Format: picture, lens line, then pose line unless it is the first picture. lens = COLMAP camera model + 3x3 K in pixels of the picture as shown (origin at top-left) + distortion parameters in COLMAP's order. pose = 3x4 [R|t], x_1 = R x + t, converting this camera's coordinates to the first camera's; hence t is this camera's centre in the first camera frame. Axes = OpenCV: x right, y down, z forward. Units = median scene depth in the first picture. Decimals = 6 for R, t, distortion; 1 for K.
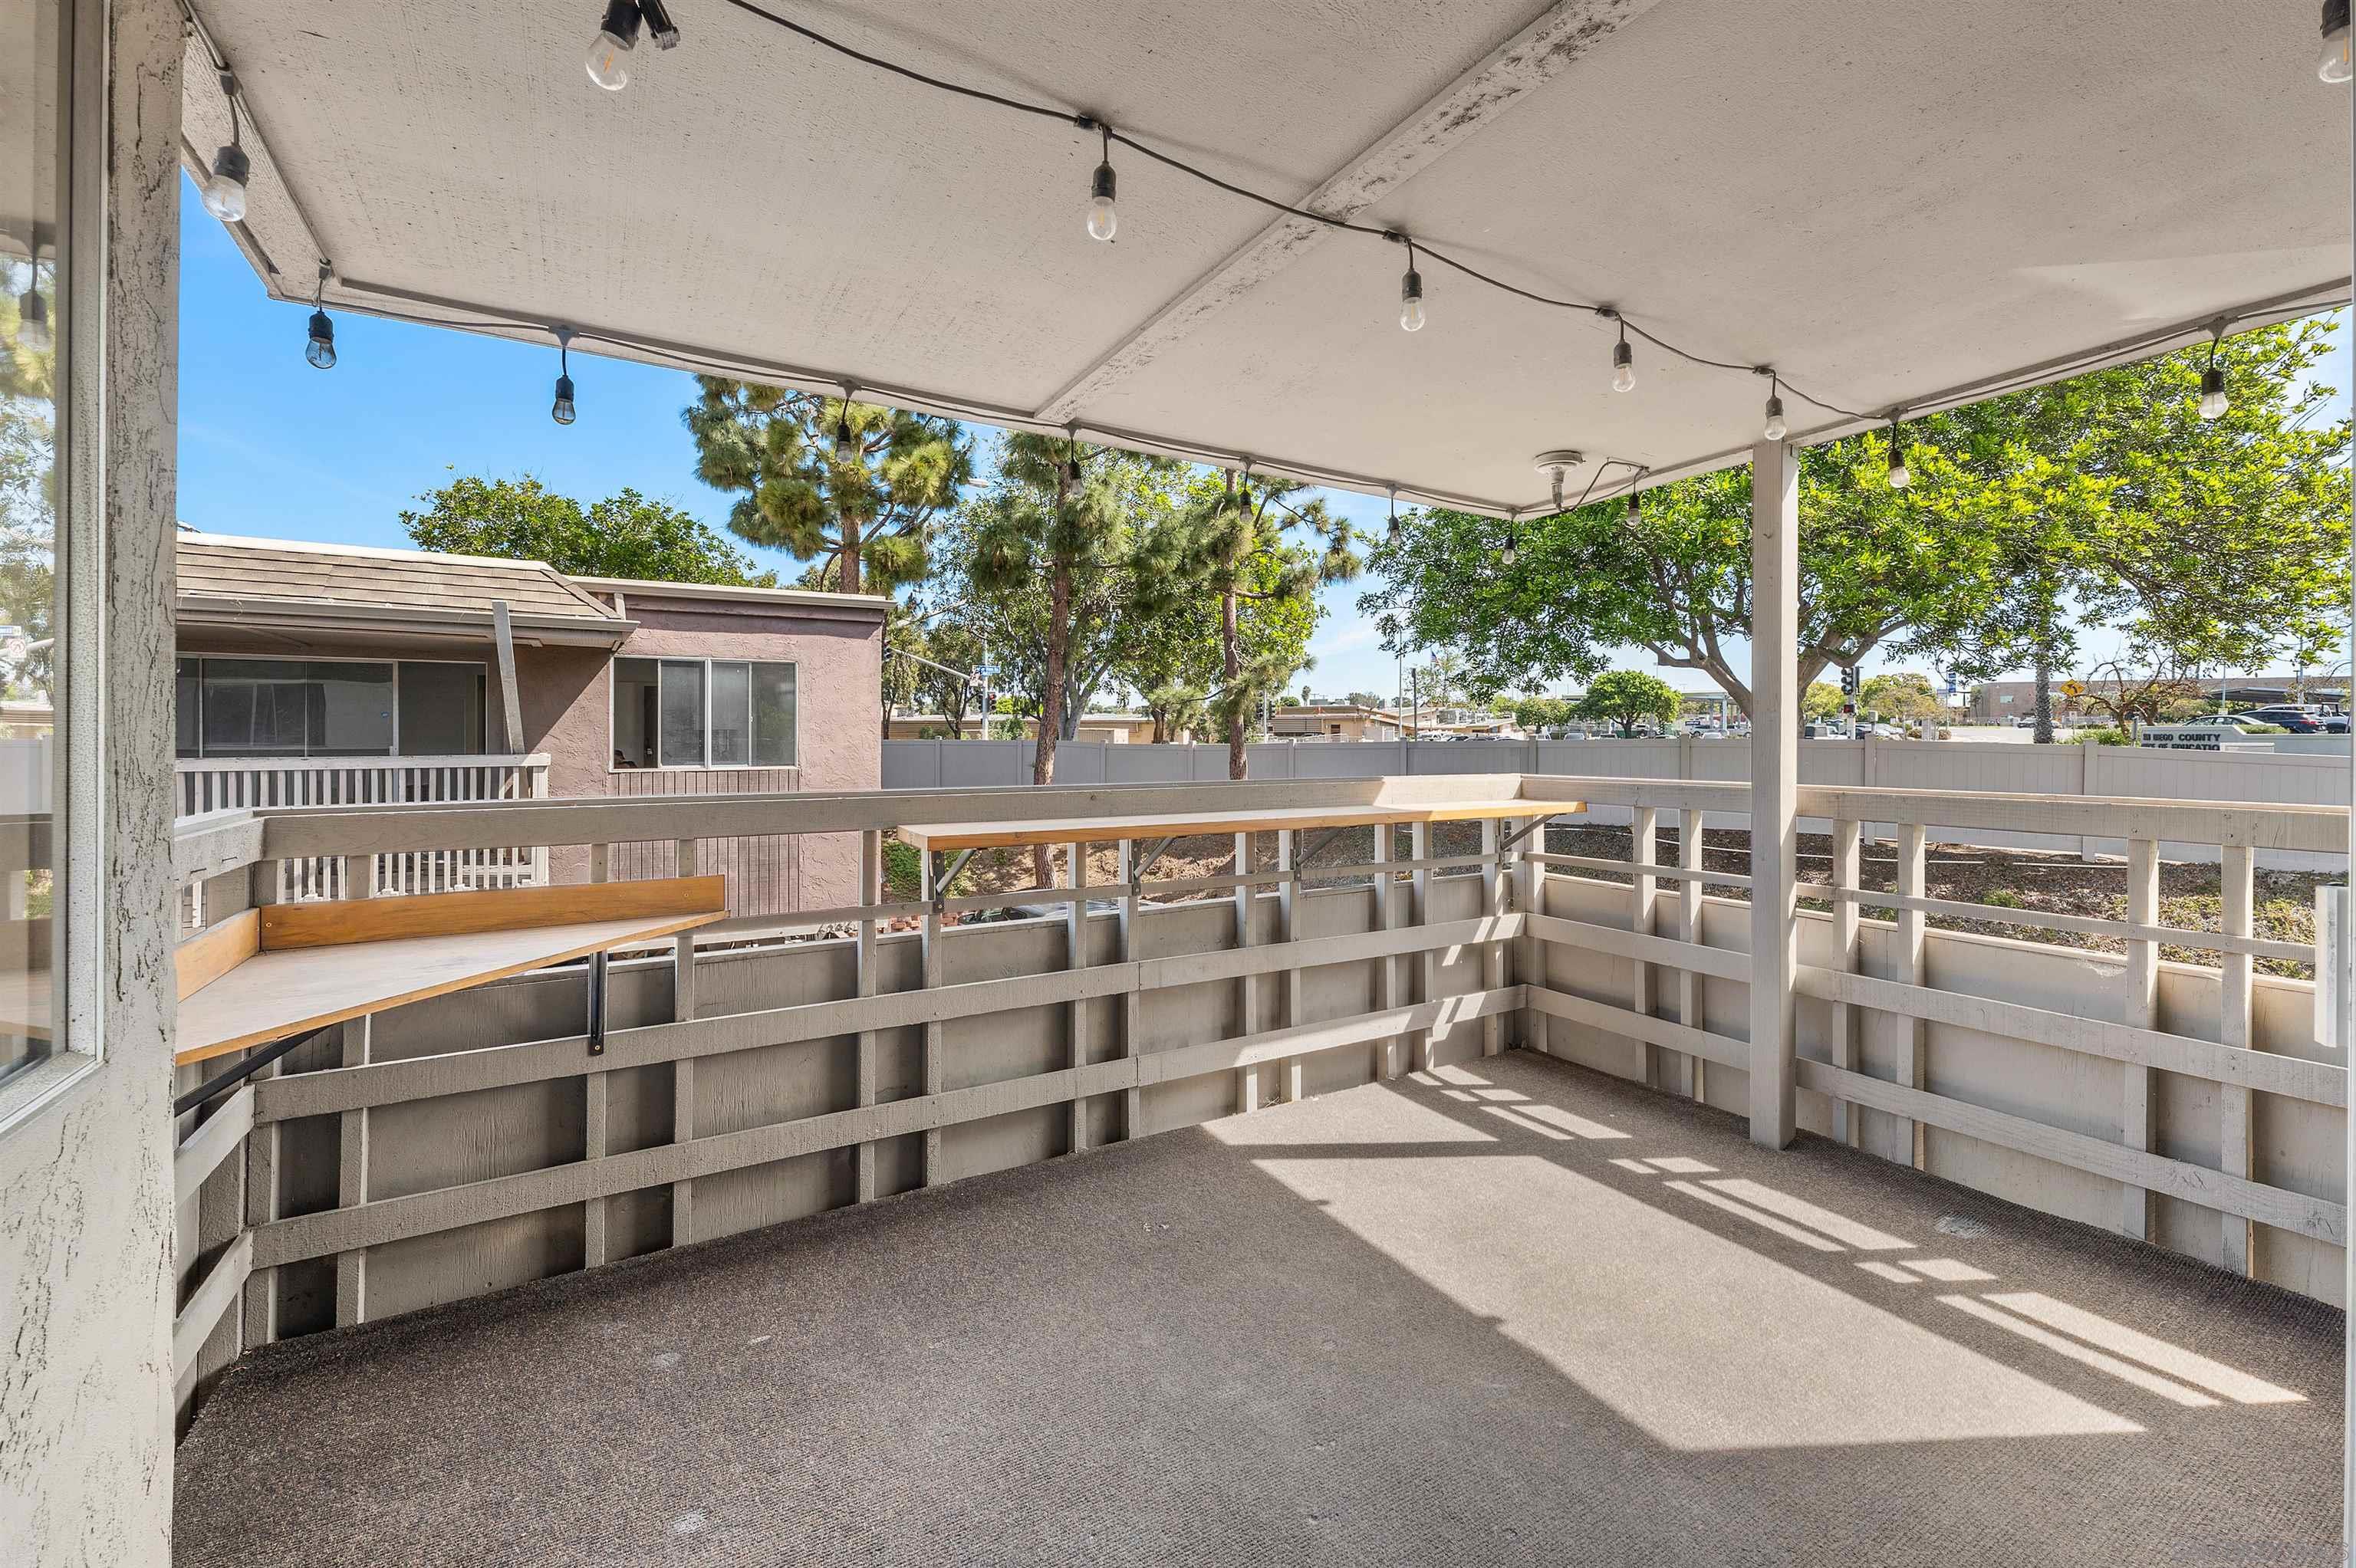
lens RADIAL K [[969.1, 0, 1168.1], [0, 969.1, 722.0], [0, 0, 1]] dist [0.001813, -0.000682]
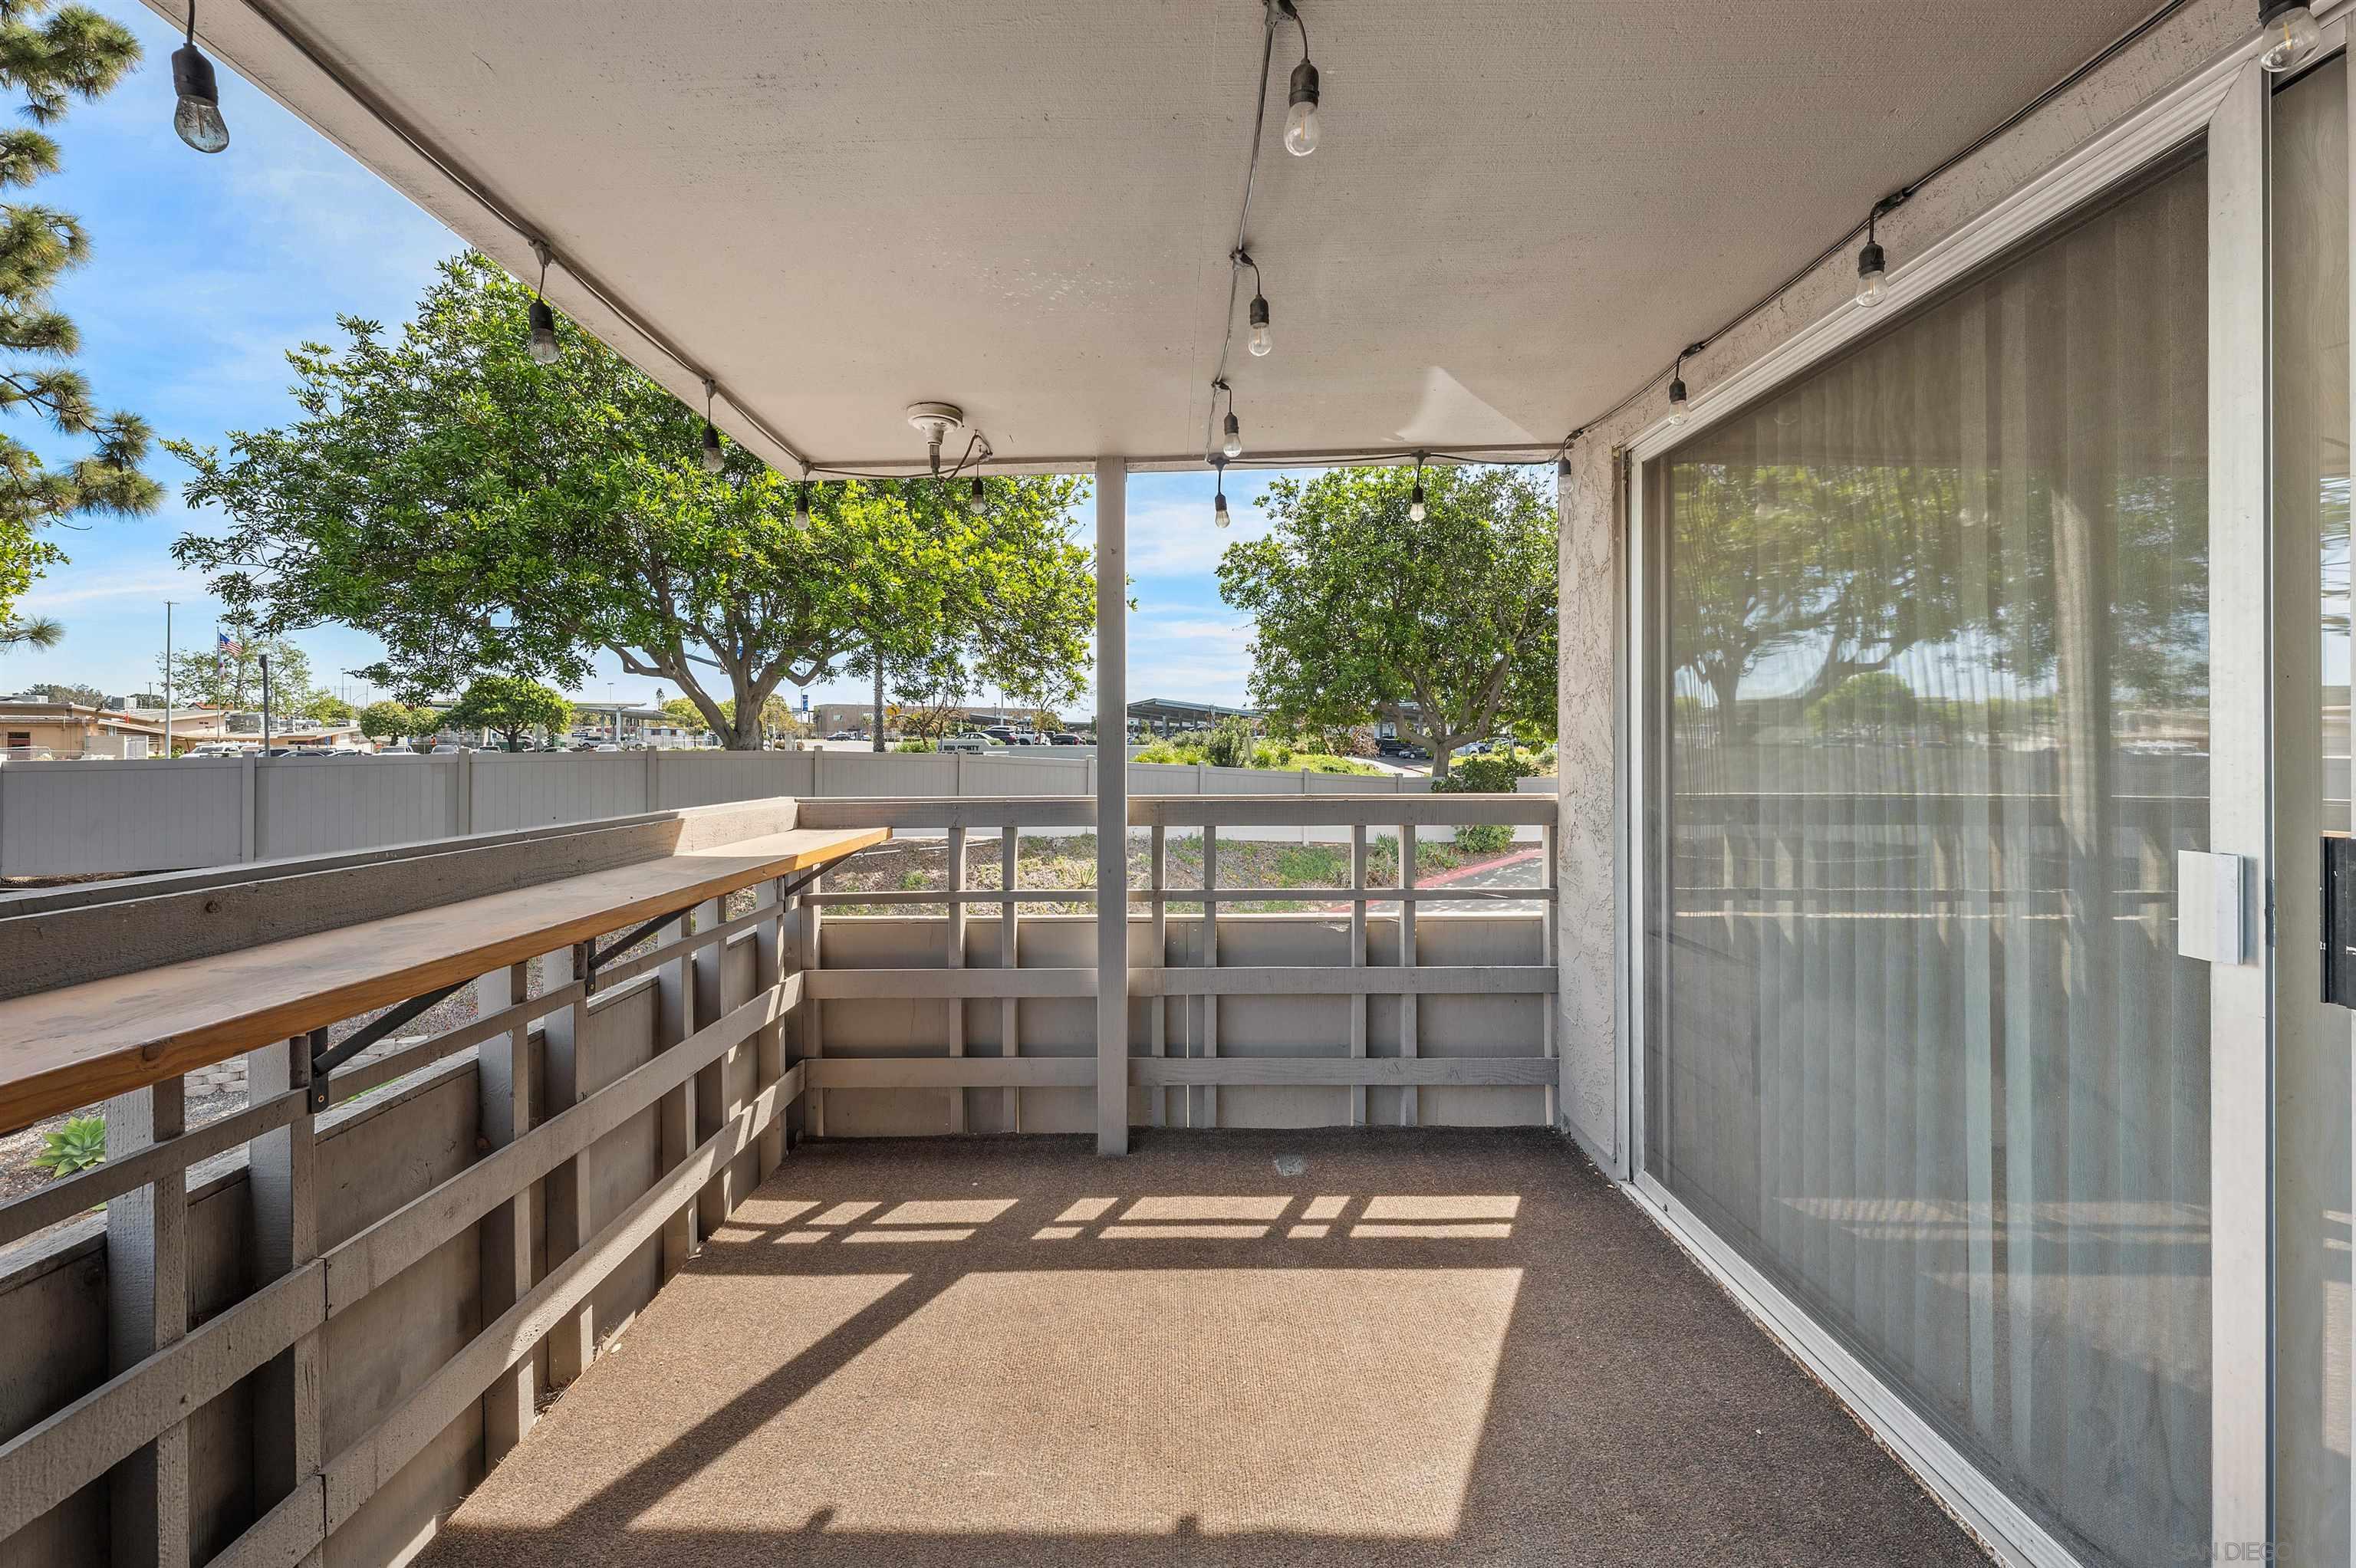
lens RADIAL K [[969.1, 0, 1162.0], [0, 969.1, 741.8], [0, 0, 1]] dist [0.001813, -0.000682]
pose [[0.498284, 0.002407, 0.867010, -0.194320], [-0.009520, 0.999951, 0.002695, 0.003081], [-0.866961, -0.009597, 0.498283, 0.379171]]
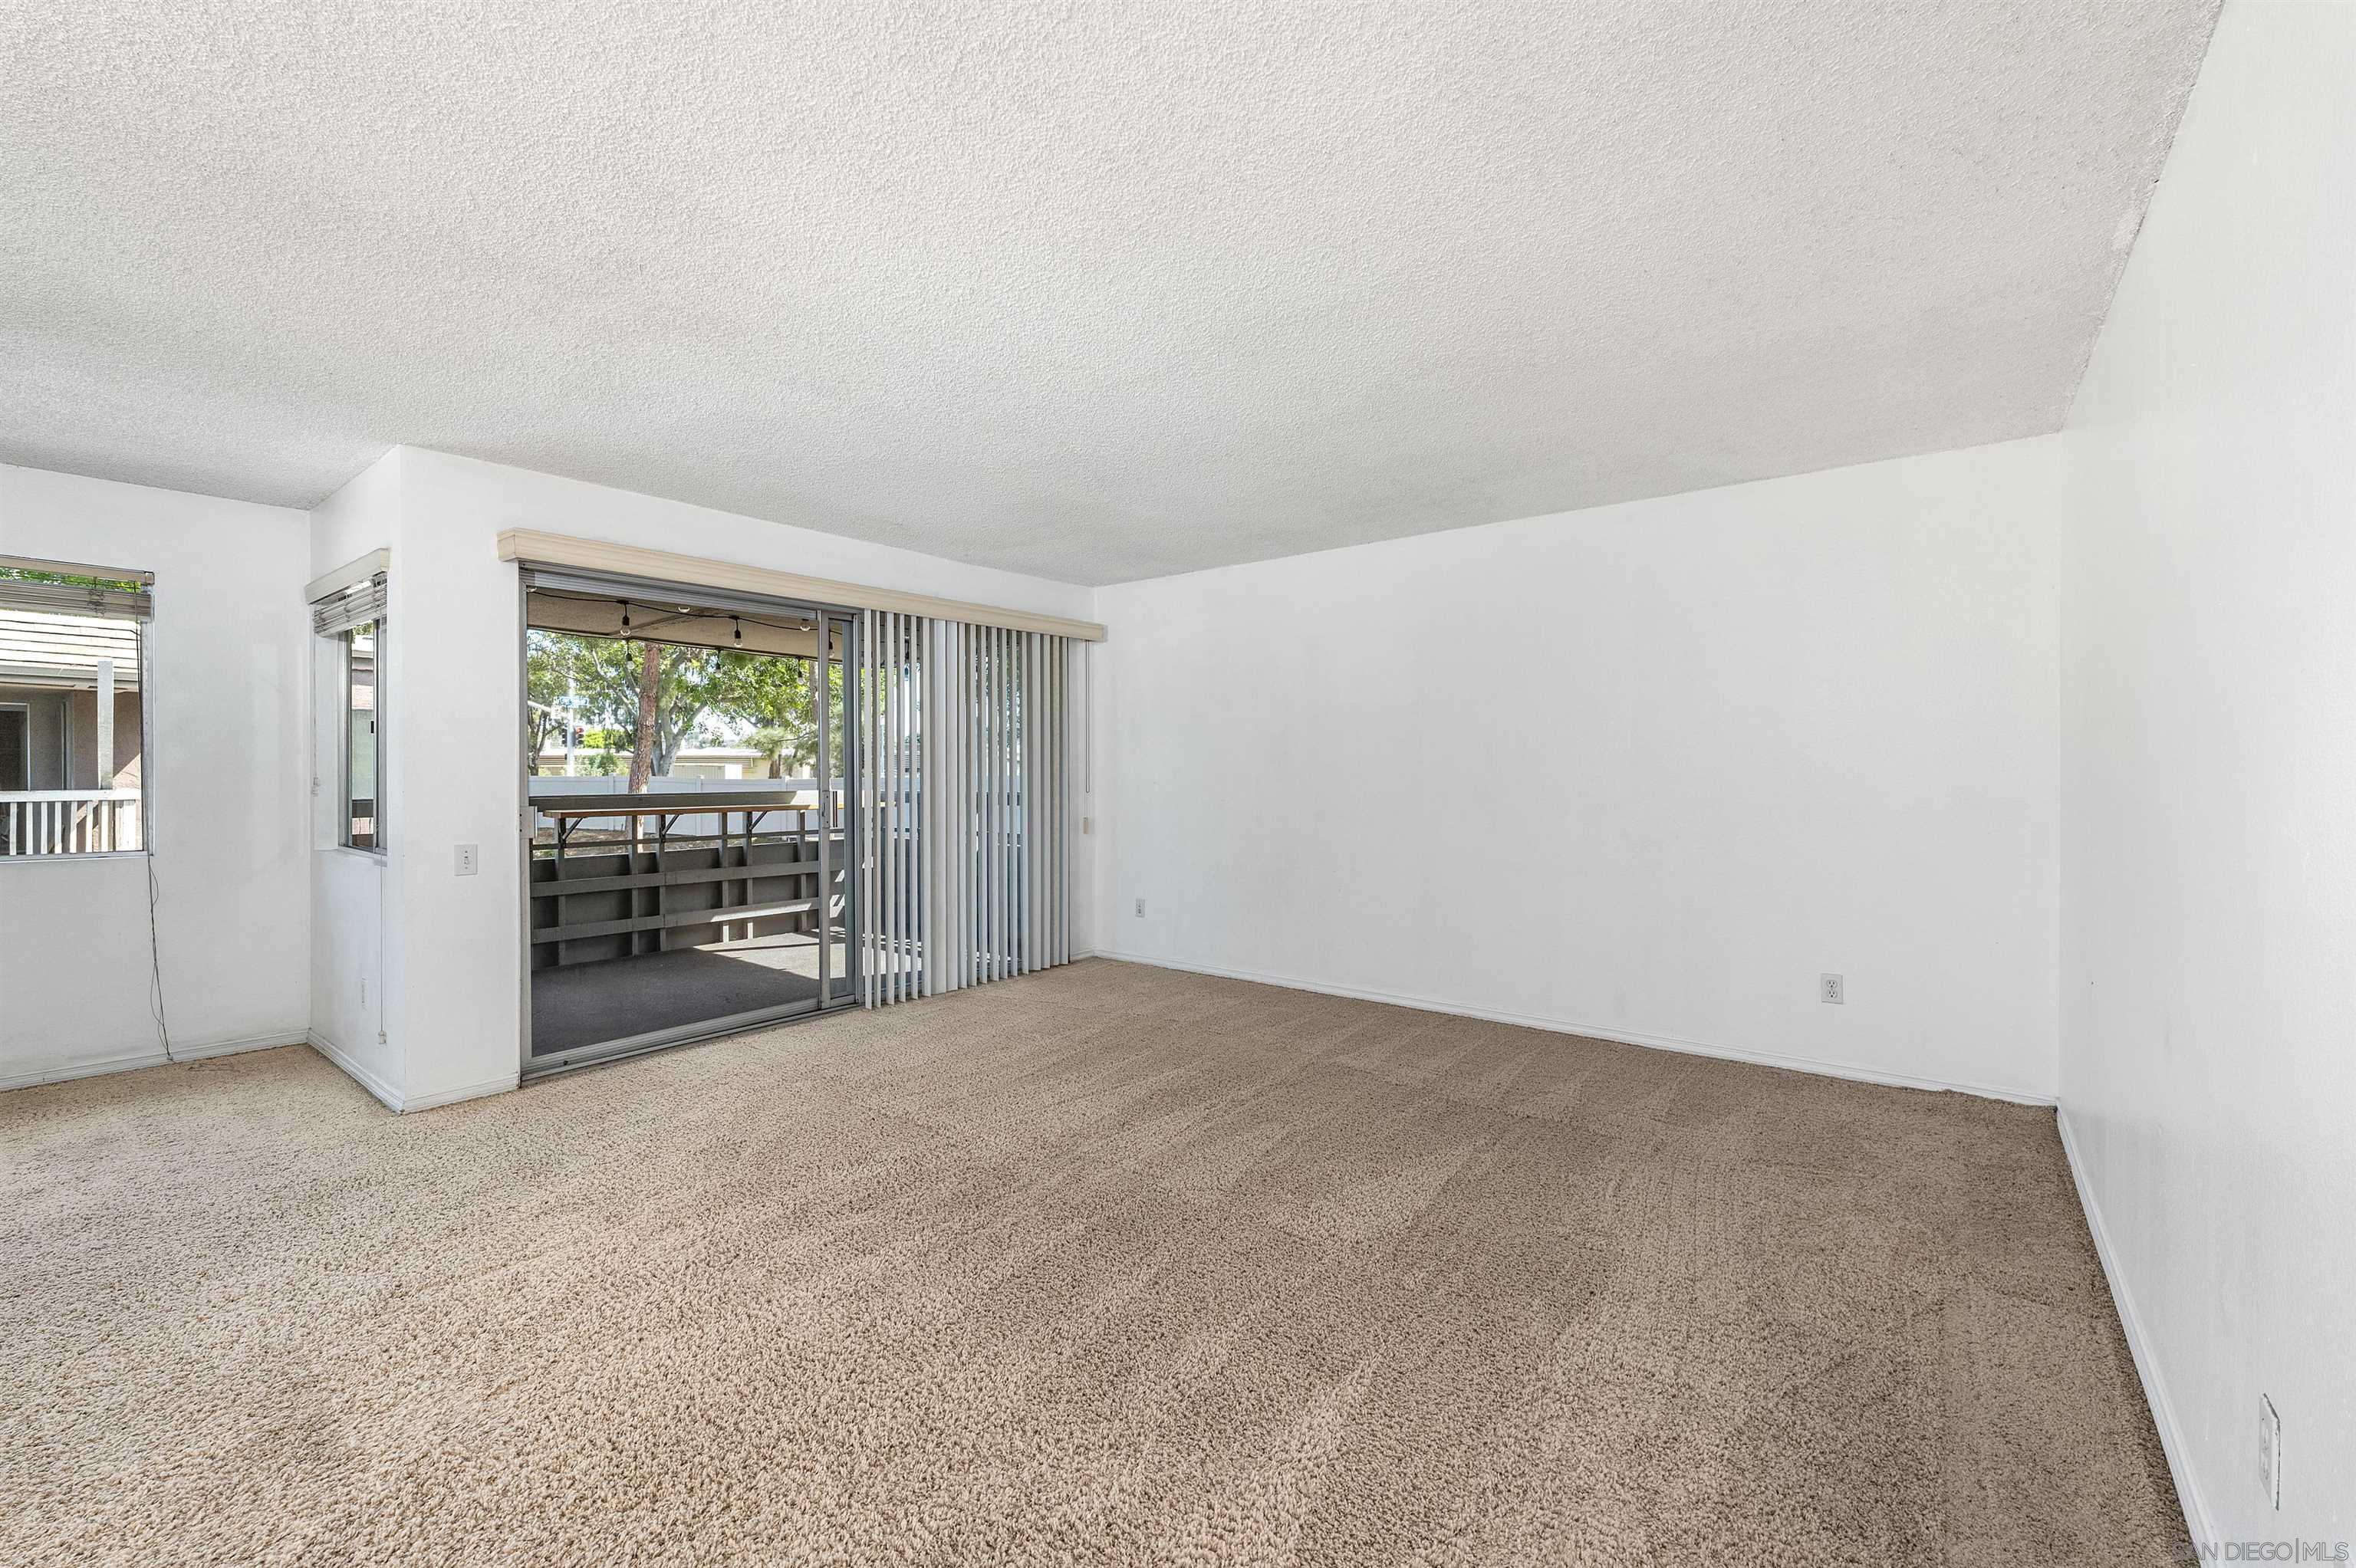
lens RADIAL K [[969.1, 0, 1174.0], [0, 969.1, 787.7], [0, 0, 1]] dist [0.001813, -0.000682]
pose [[0.931763, -0.008221, 0.362973, 0.218208], [-0.003113, 0.999526, 0.030628, -0.016063], [-0.363053, -0.029667, 0.931296, -1.286836]]
